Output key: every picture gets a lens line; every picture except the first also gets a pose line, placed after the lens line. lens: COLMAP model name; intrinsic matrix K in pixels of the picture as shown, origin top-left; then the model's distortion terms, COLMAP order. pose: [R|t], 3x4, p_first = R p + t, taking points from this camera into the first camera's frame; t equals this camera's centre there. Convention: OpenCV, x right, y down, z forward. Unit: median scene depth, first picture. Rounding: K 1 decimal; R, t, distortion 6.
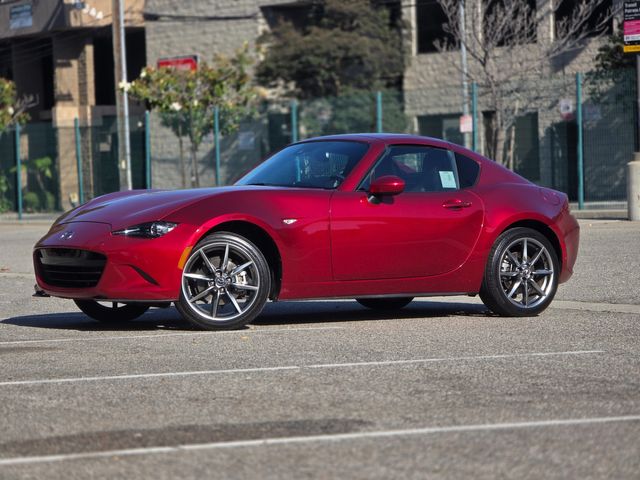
lens RADIAL K [[2411.7, 0, 274.5], [0, 2411.7, 240.1], [0, 0, 1]] dist [0.445102, -1.449581]
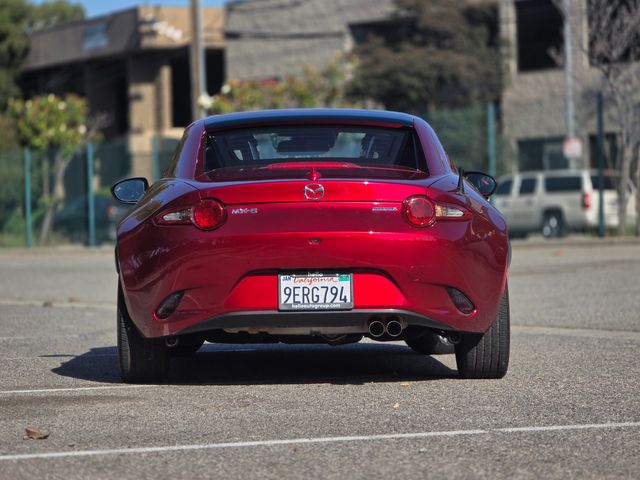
lens RADIAL K [[2411.7, 0, 274.5], [0, 2411.7, 240.1], [0, 0, 1]] dist [0.445102, -1.449581]
pose [[0.999556, 0.004296, -0.029493, -0.021084], [-0.004740, 0.999876, -0.015000, 0.005928], [0.029425, 0.015133, 0.999452, 0.210140]]
